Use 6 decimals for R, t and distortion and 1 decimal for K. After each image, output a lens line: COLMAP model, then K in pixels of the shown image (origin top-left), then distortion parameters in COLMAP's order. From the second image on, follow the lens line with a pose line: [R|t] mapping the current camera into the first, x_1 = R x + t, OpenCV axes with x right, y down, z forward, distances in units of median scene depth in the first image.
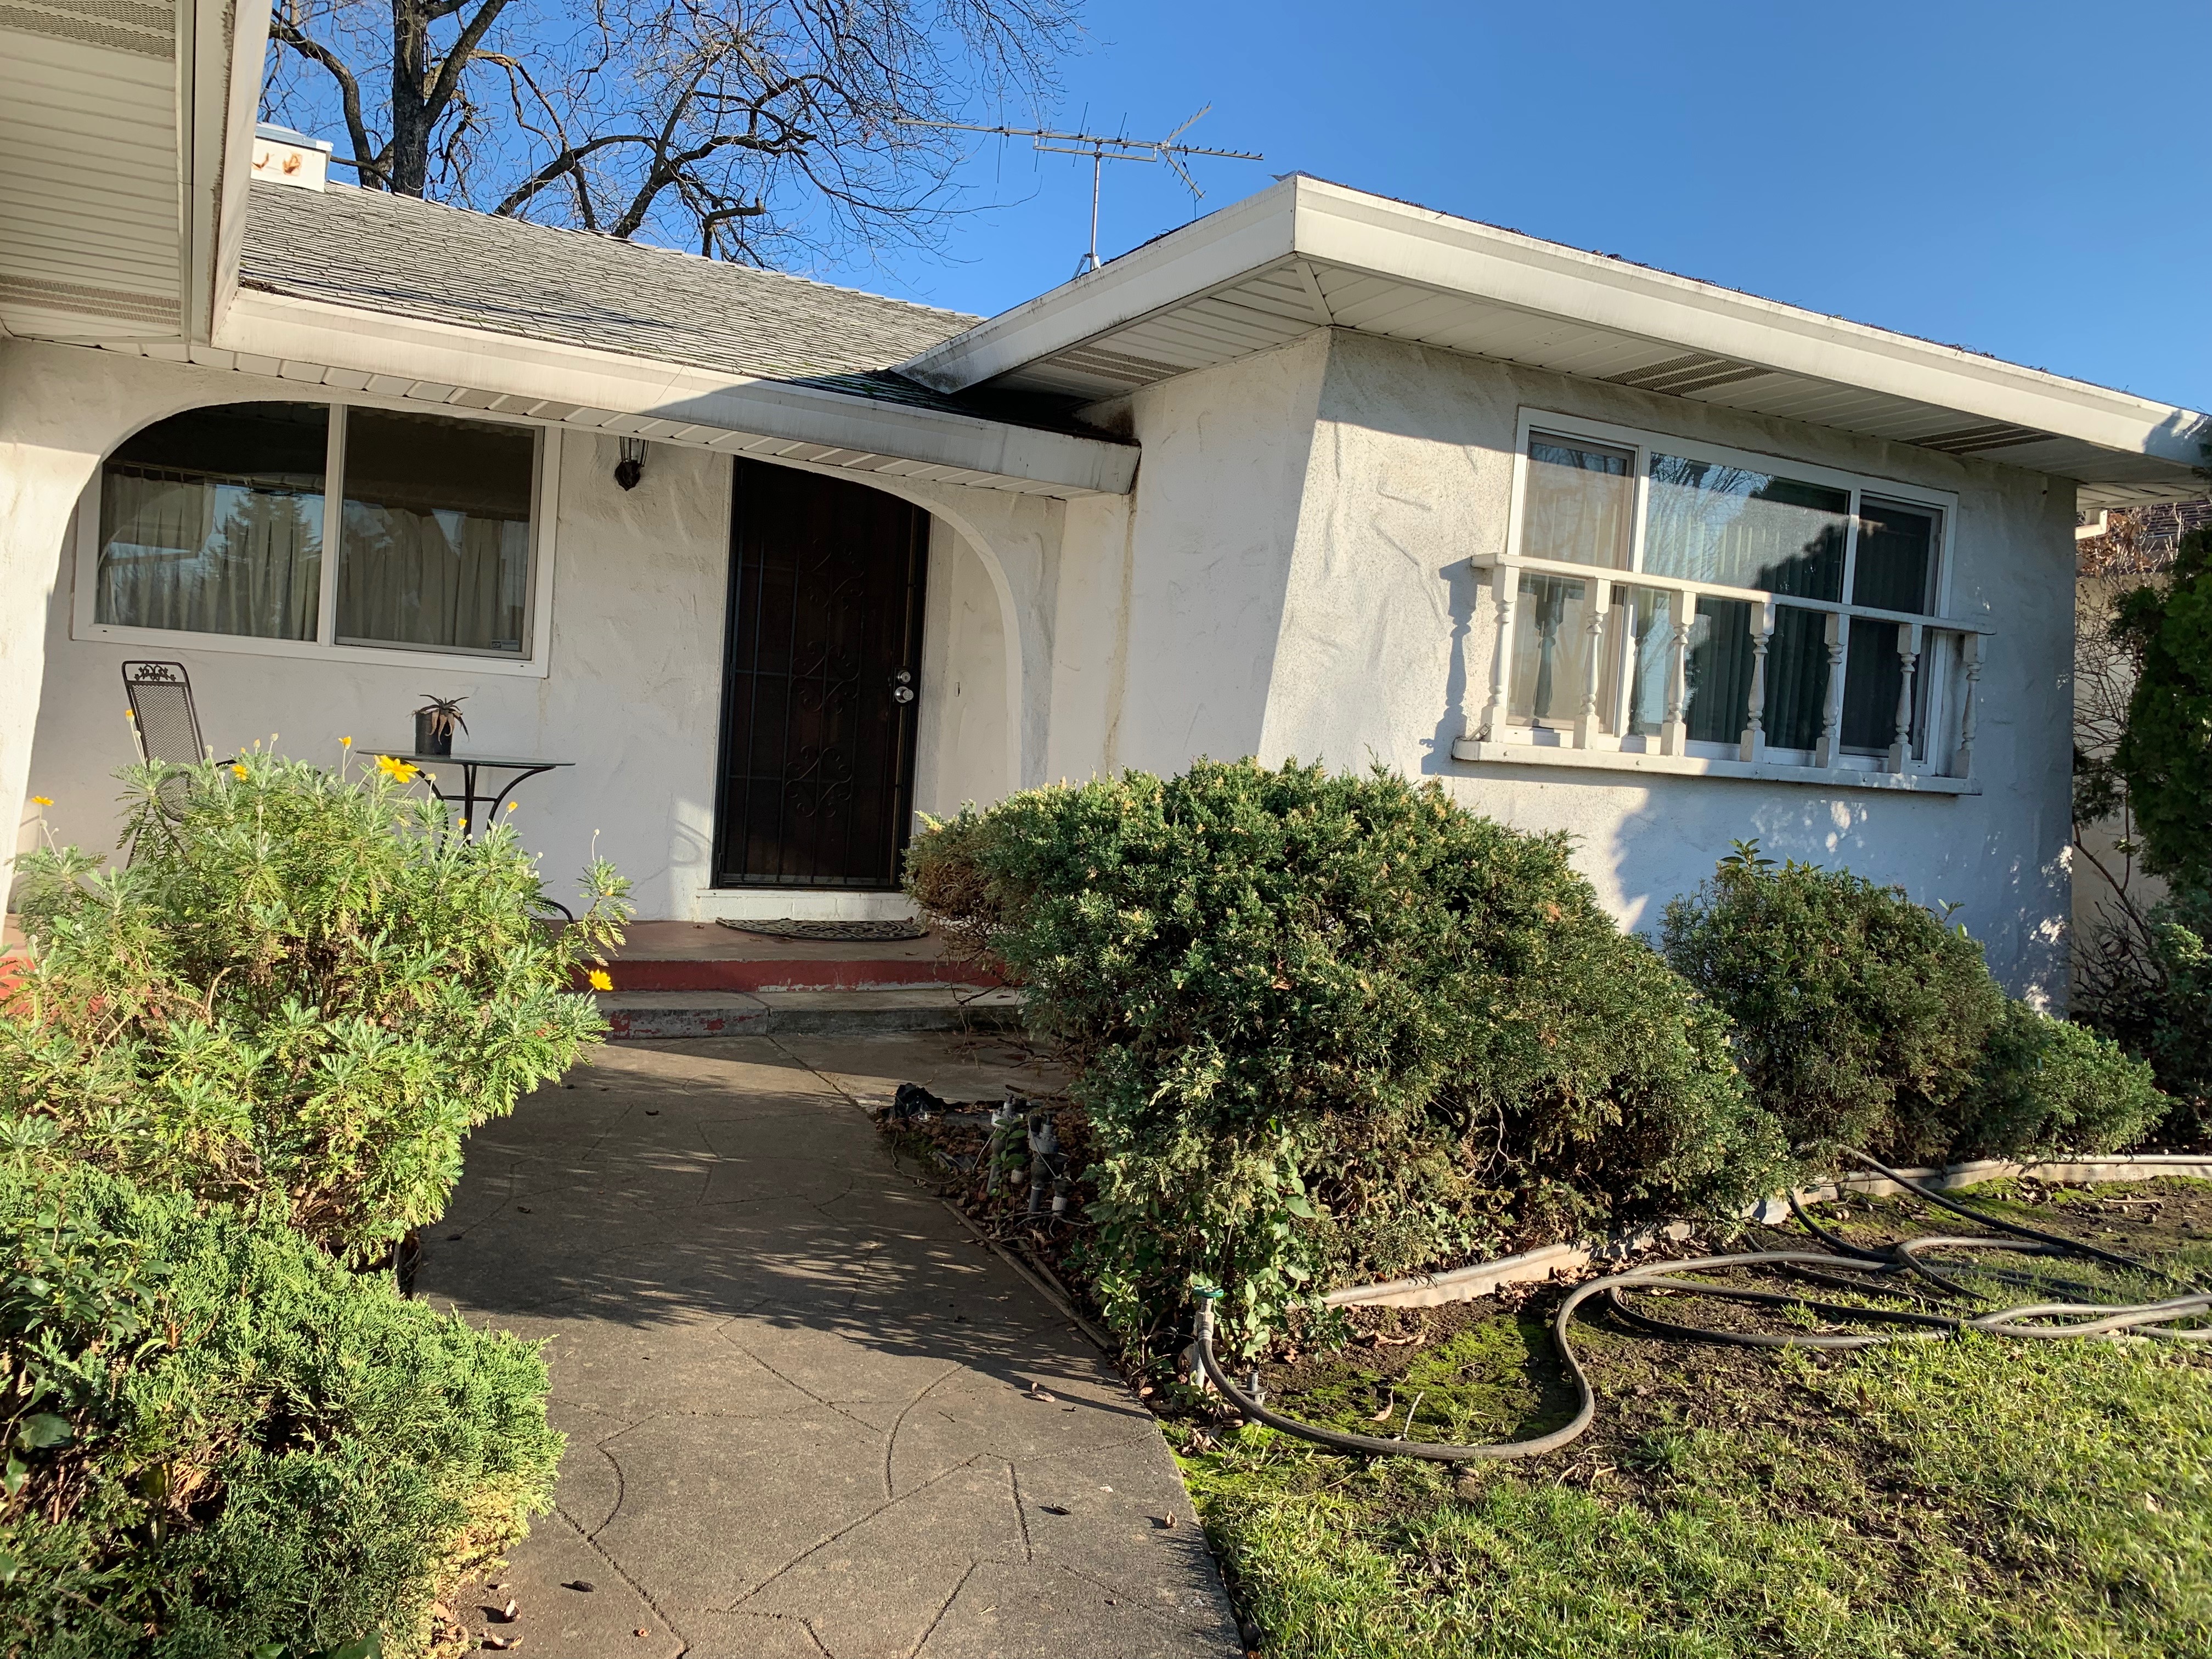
lens RADIAL K [[1686.9, 0, 1095.0], [0, 1686.9, 826.6], [0, 0, 1]] dist [0.056048, -0.073761]
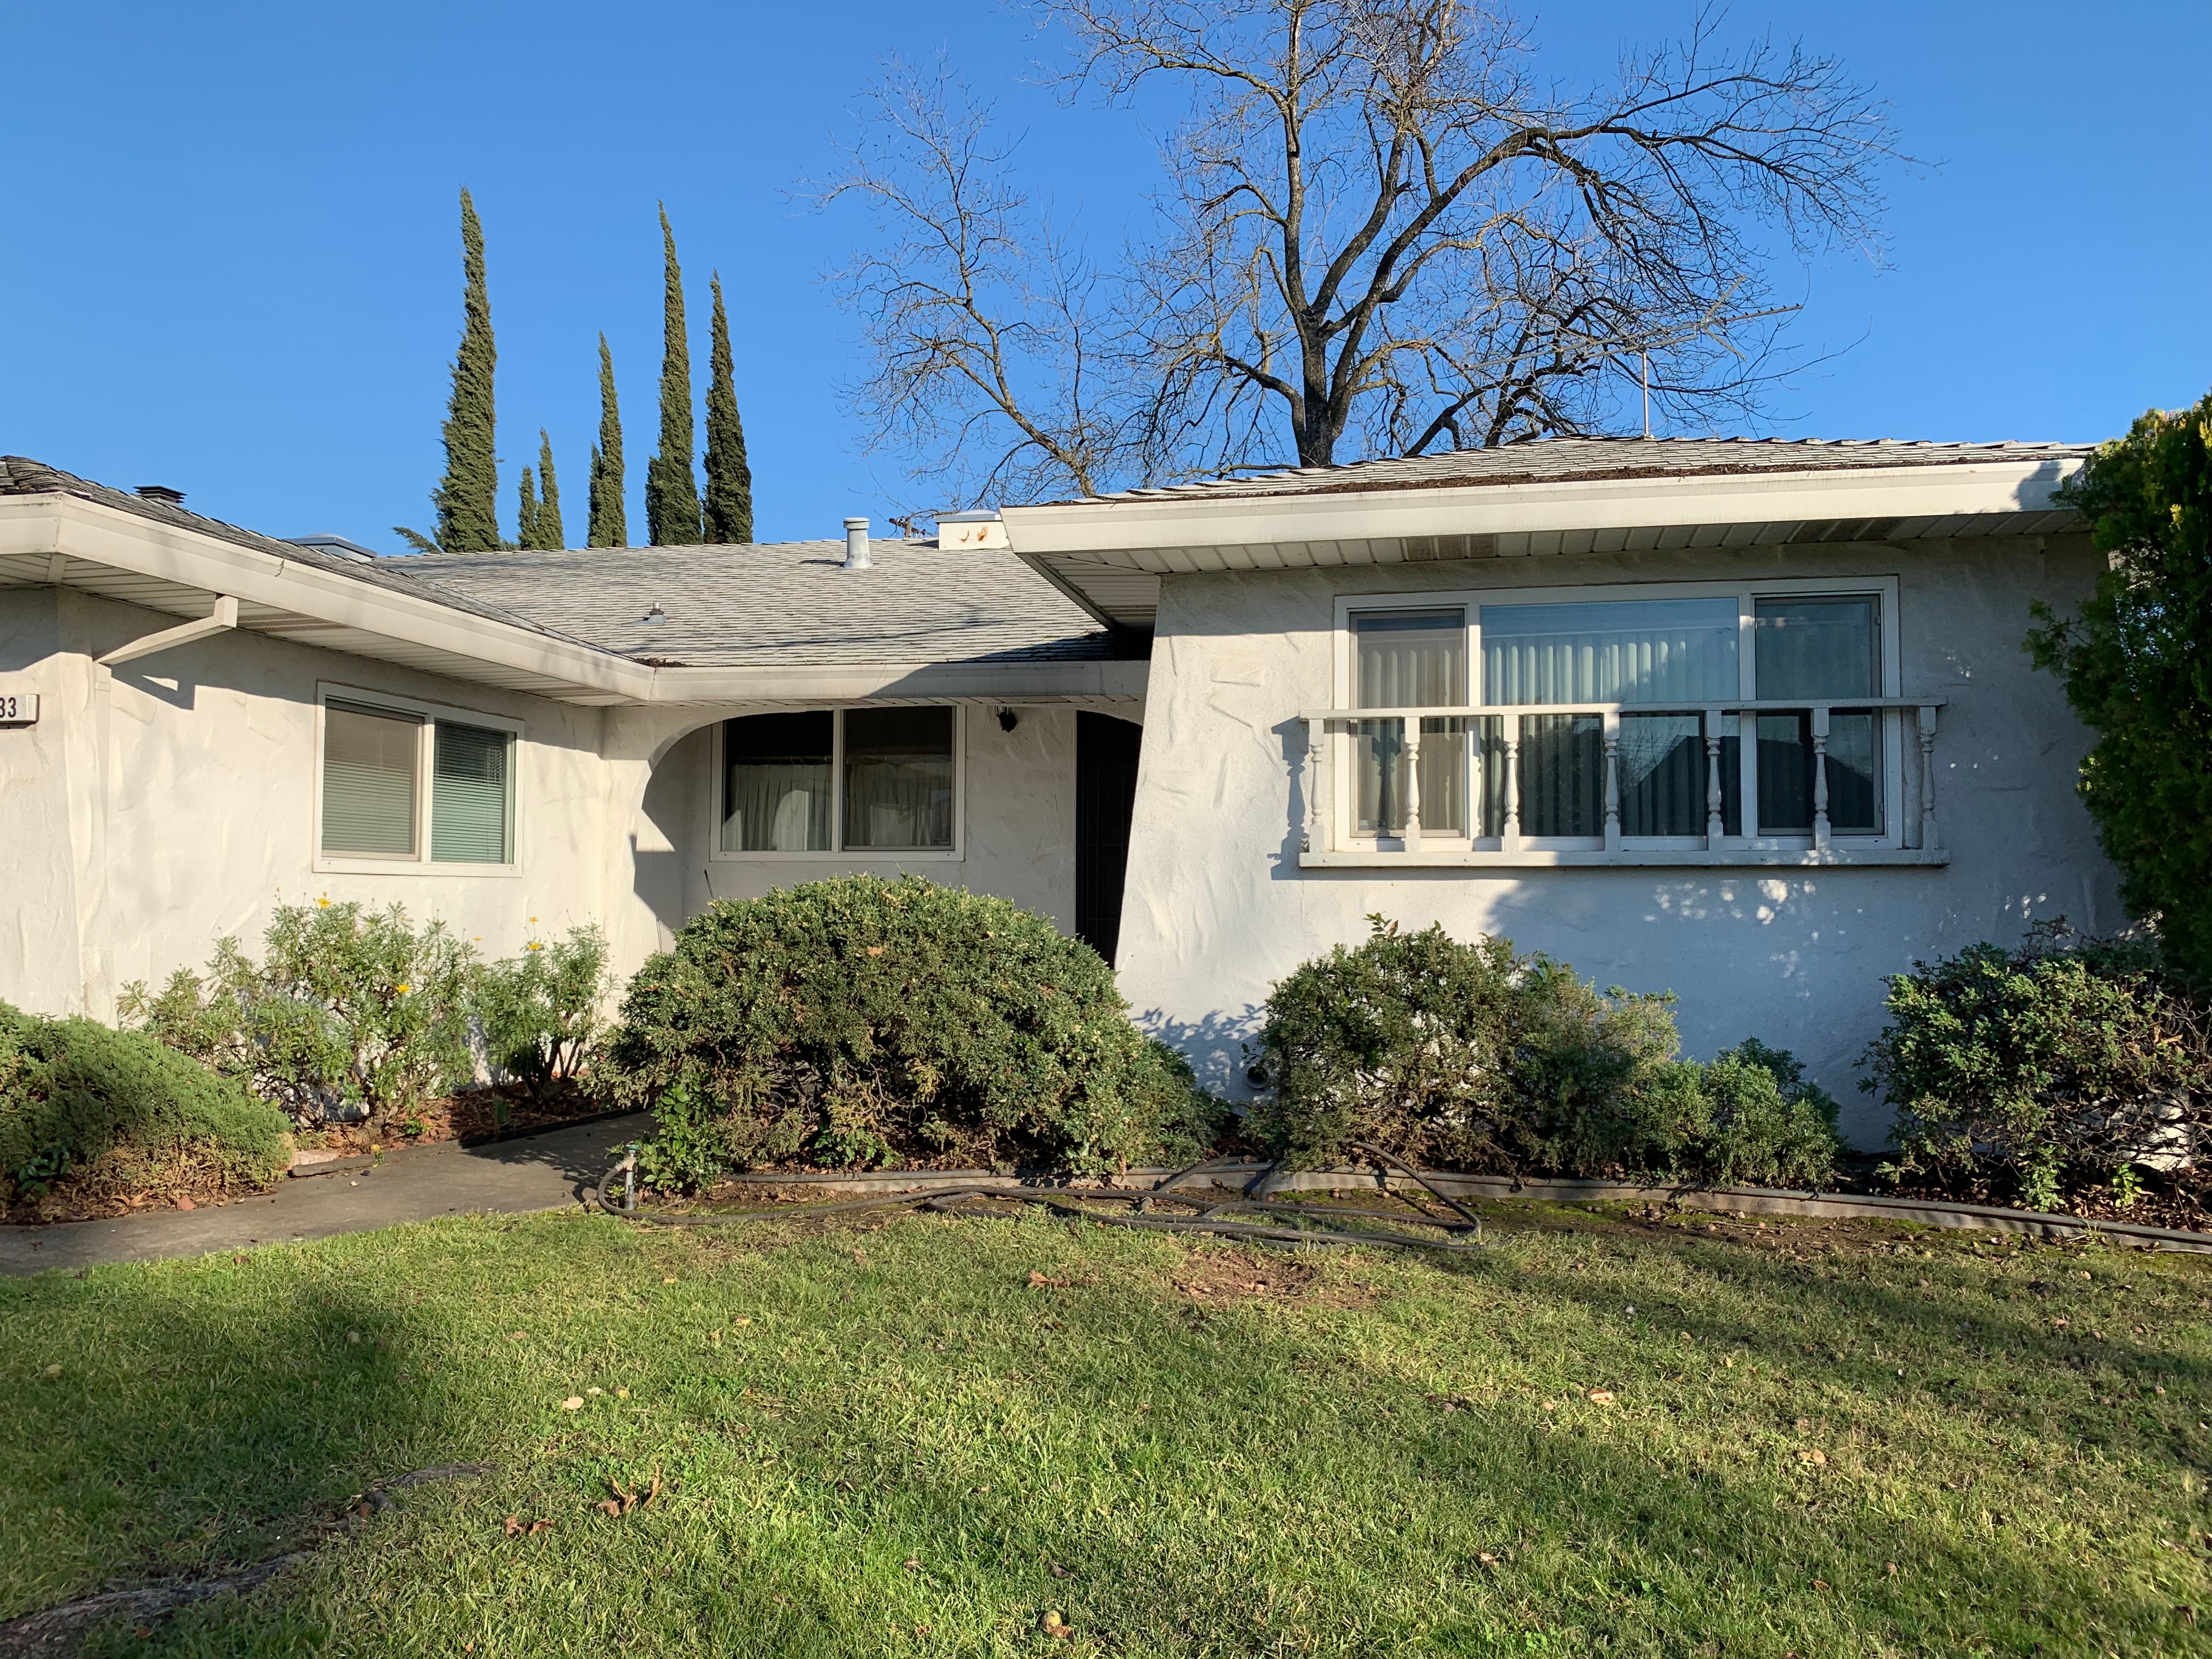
lens RADIAL K [[1707.0, 0, 1125.7], [0, 1707.0, 835.7], [0, 0, 1]] dist [0.027809, -0.006175]
pose [[0.777634, -0.089224, -0.622354, 1.028652], [0.024486, 0.993426, -0.111827, 0.088154], [0.628240, 0.071722, 0.774707, -0.121570]]
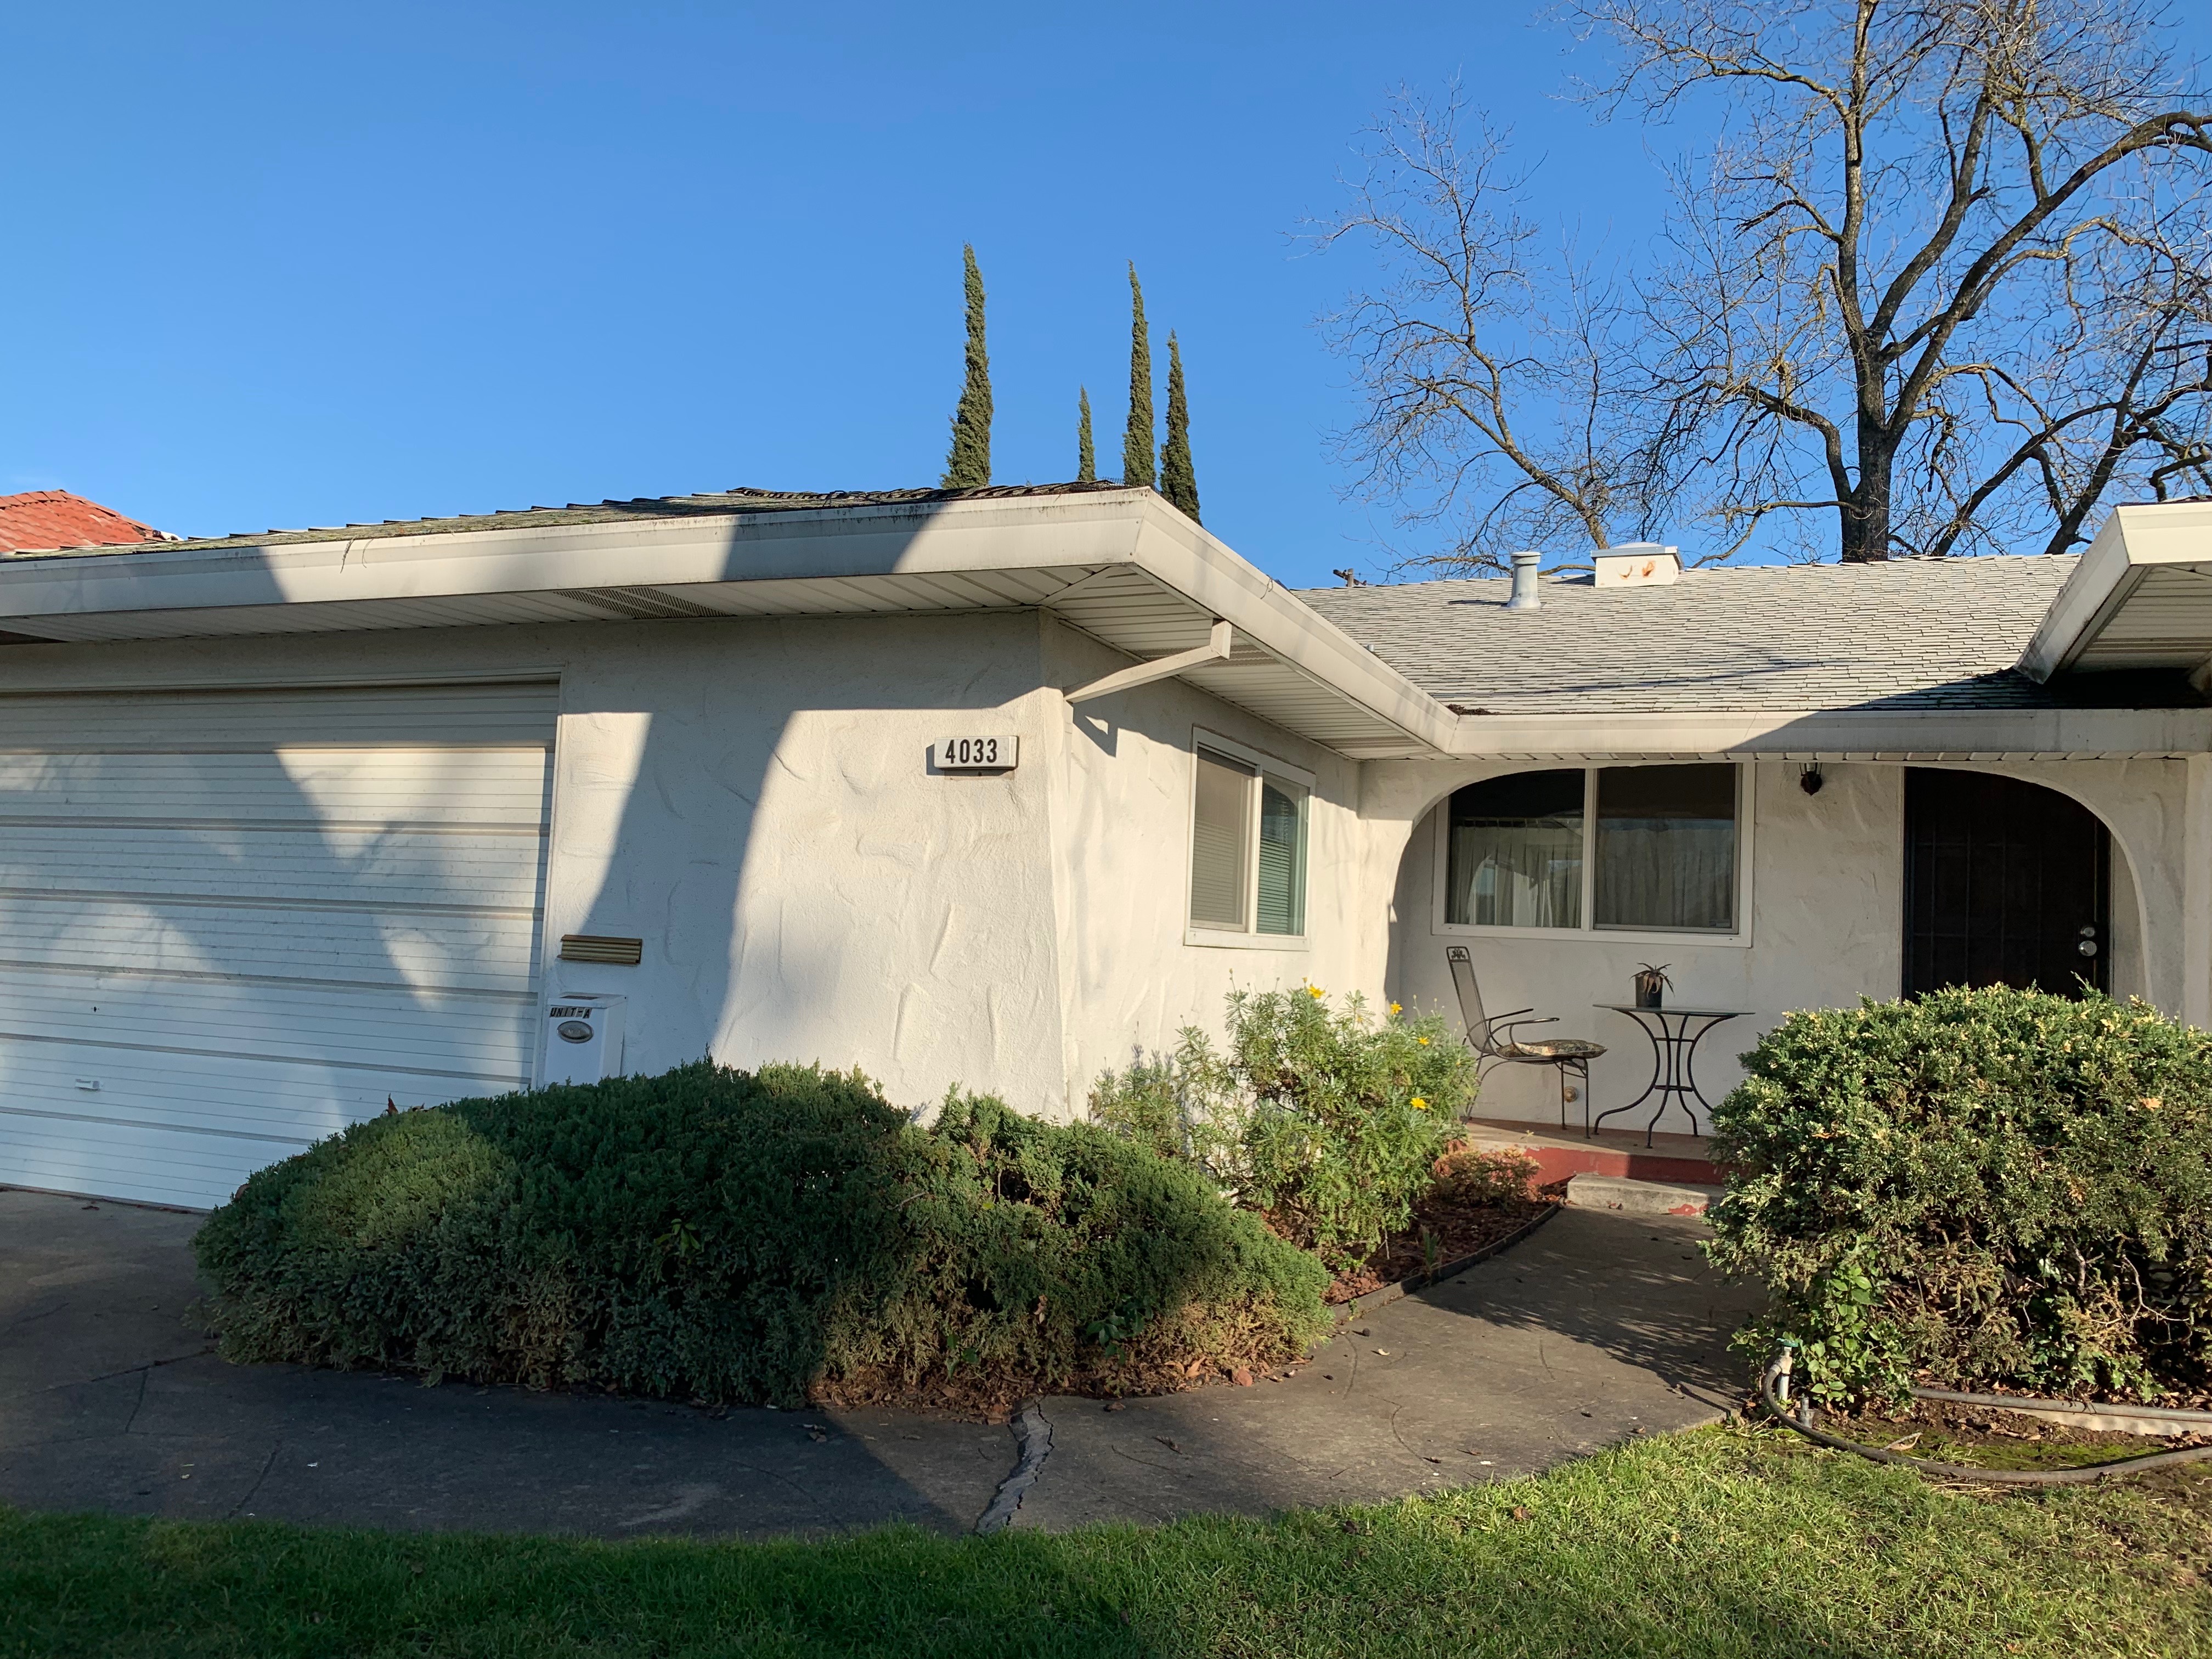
lens RADIAL K [[1707.0, 0, 1125.7], [0, 1707.0, 835.7], [0, 0, 1]] dist [0.027809, -0.006175]
pose [[0.642924, -0.090922, -0.760515, 0.506792], [-0.029761, 0.989214, -0.143423, 0.039828], [0.765352, 0.114844, 0.633283, -0.257229]]
